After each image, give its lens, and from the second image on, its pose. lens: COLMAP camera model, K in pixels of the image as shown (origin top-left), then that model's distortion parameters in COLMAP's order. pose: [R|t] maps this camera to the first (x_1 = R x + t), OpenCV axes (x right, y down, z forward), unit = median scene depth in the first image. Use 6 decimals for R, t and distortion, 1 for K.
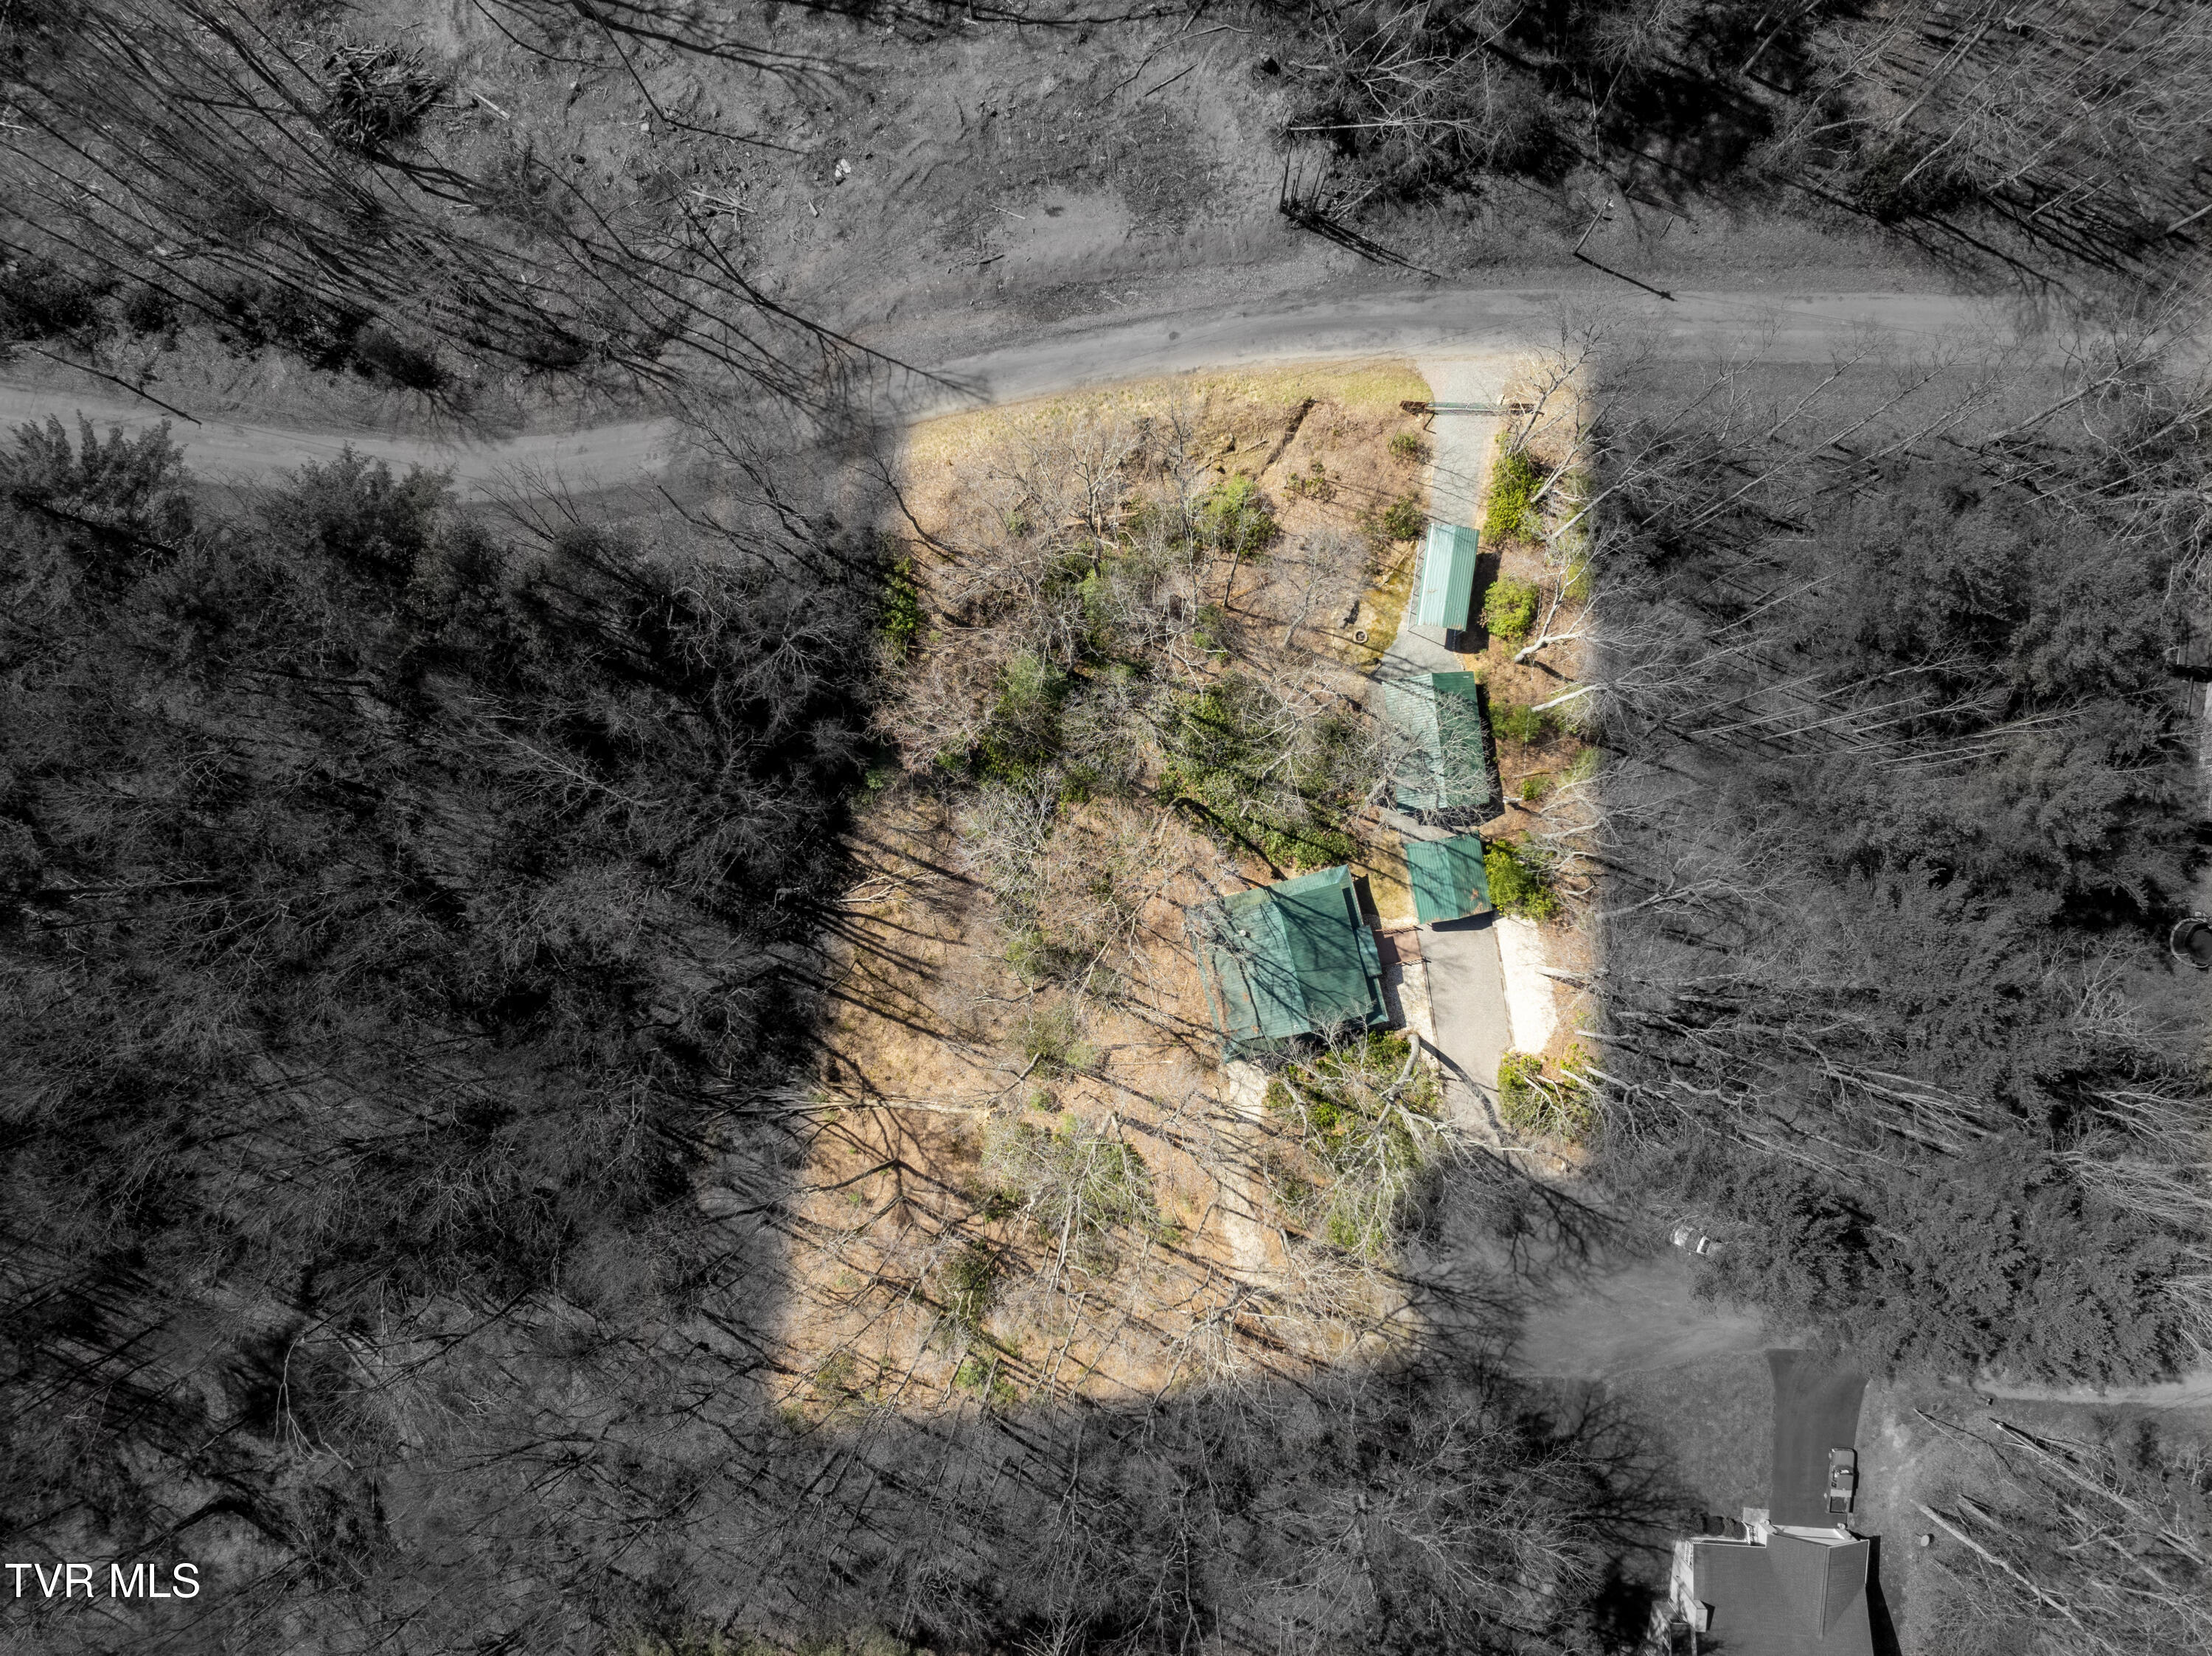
lens RADIAL K [[1644.4, 0, 1106.0], [0, 1644.4, 828.0], [0, 0, 1]] dist [-0.032466, -0.004587]
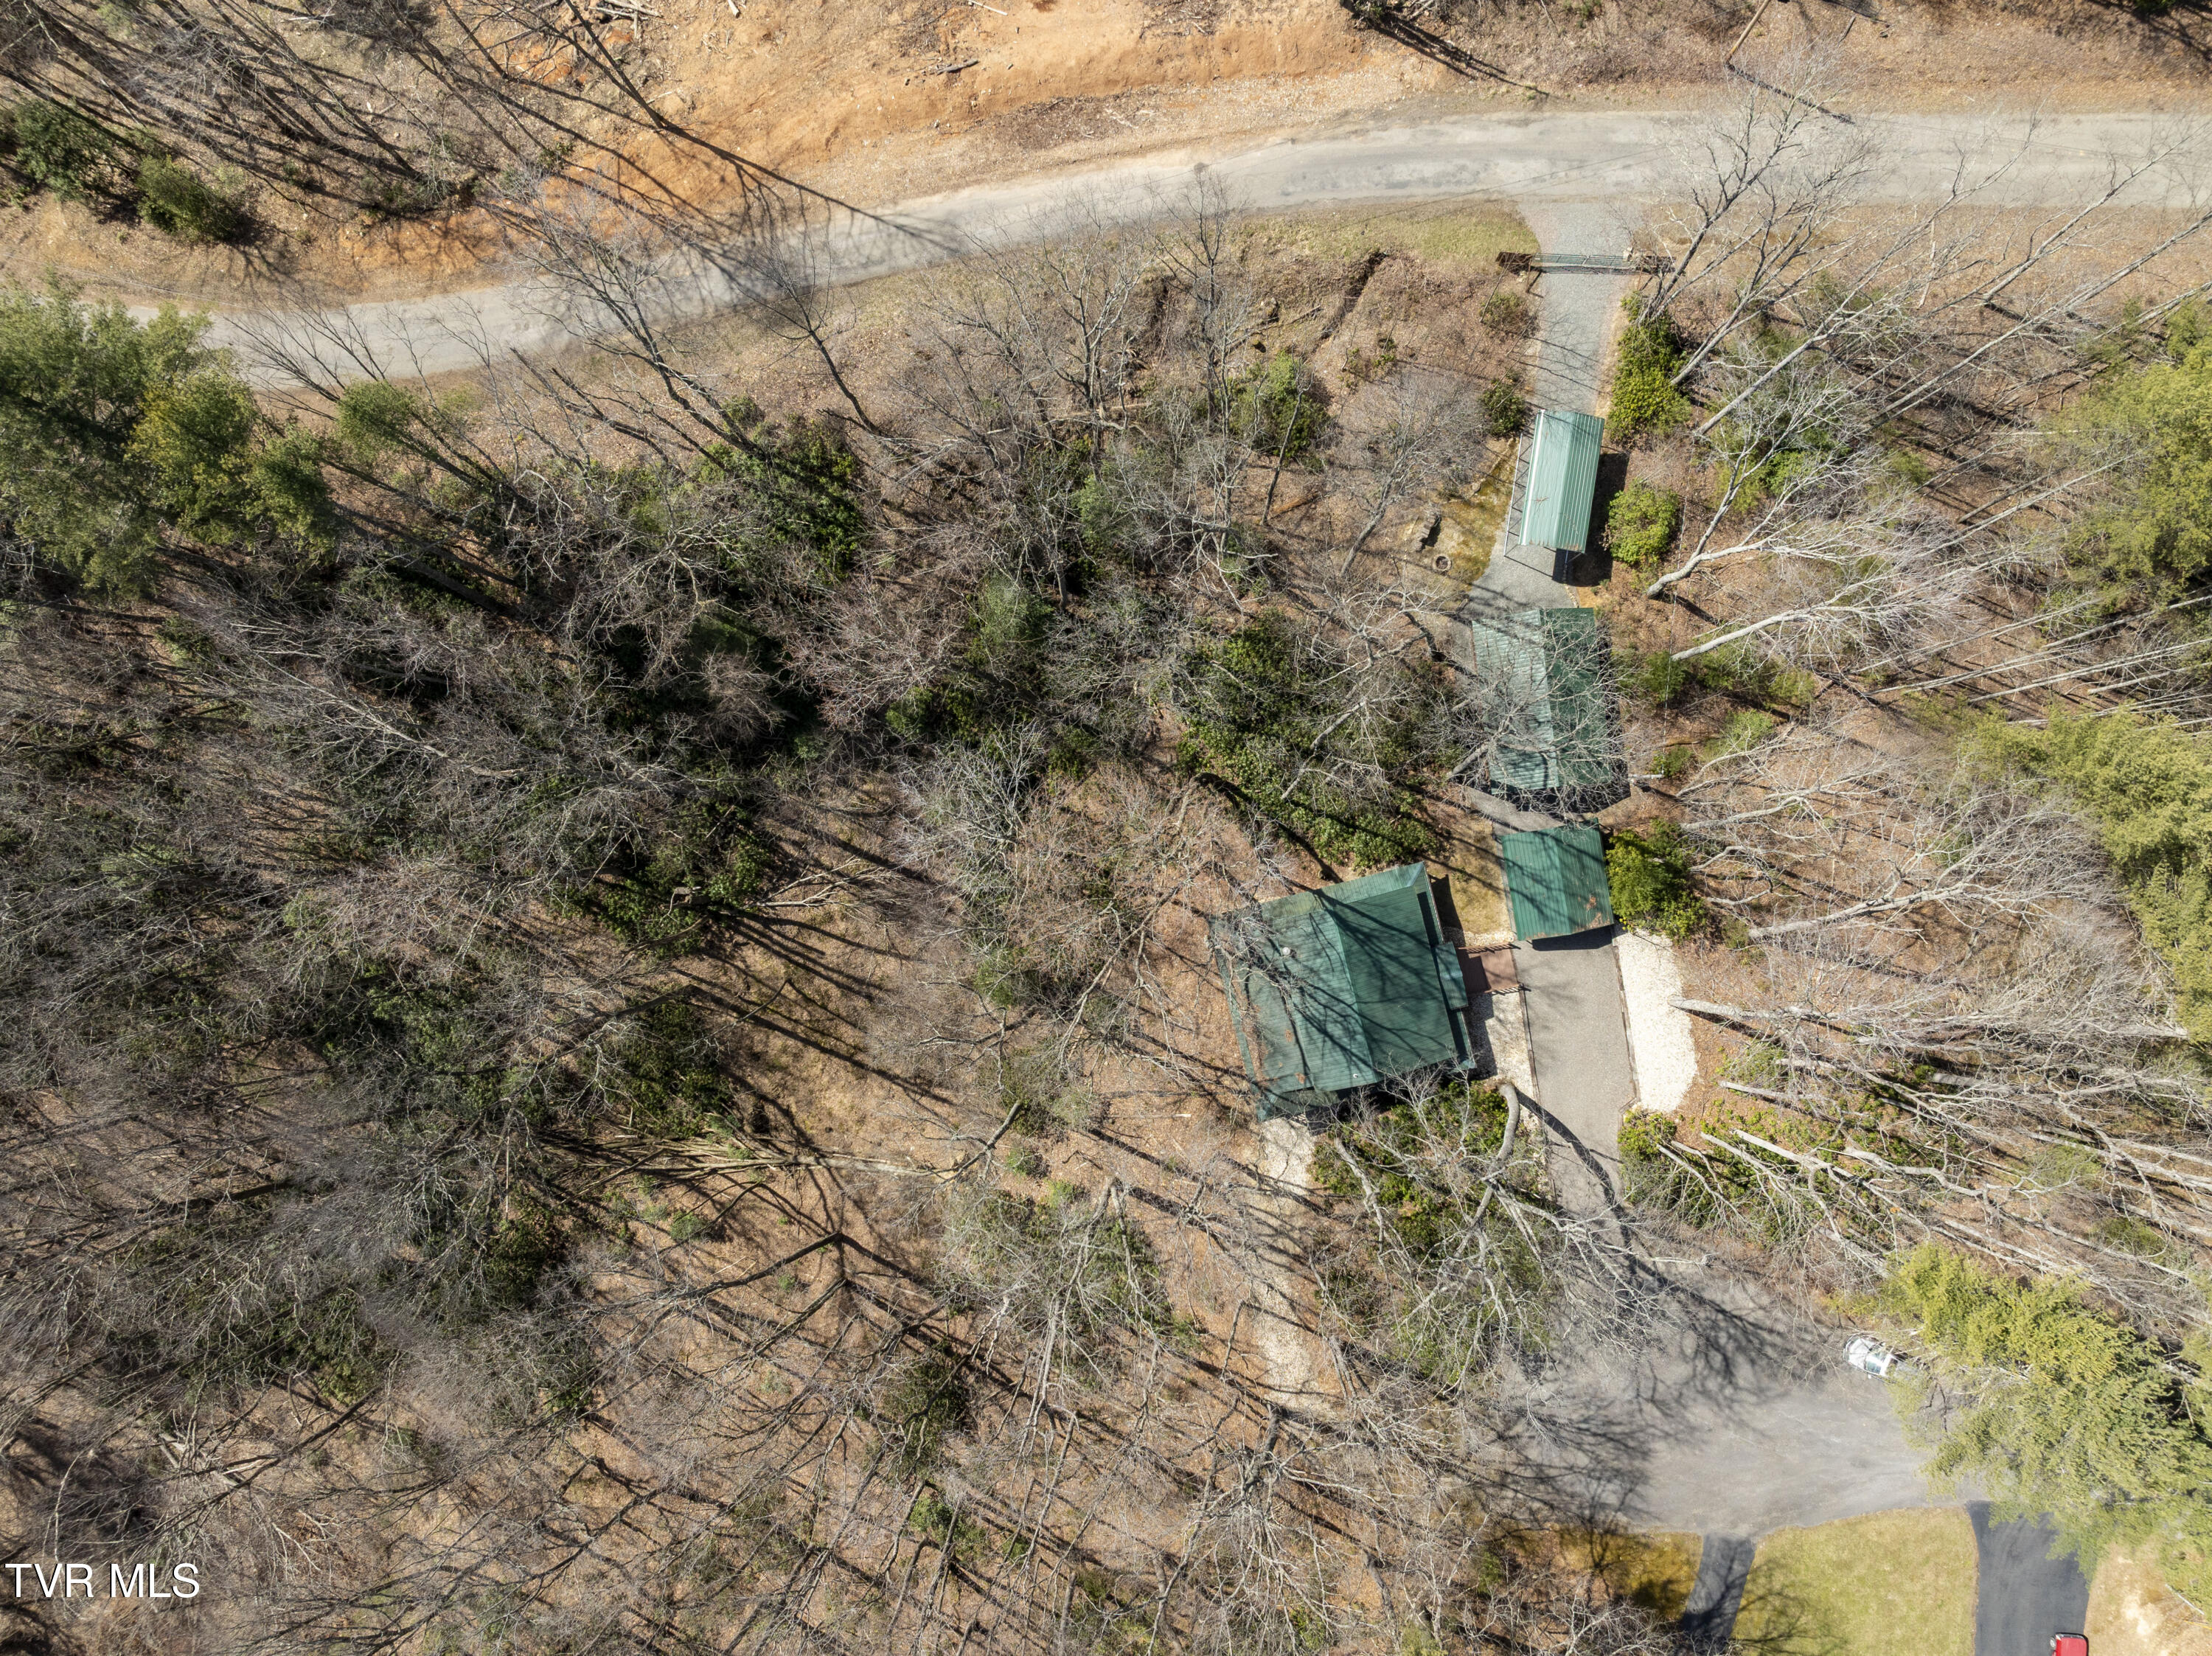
lens RADIAL K [[1644.4, 0, 1106.0], [0, 1644.4, 828.0], [0, 0, 1]] dist [-0.032466, -0.004587]
pose [[0.999964, 0.007448, -0.004011, 0.002801], [-0.007458, 0.999969, -0.002543, 0.009410], [0.003992, 0.002572, 0.999989, 0.235595]]
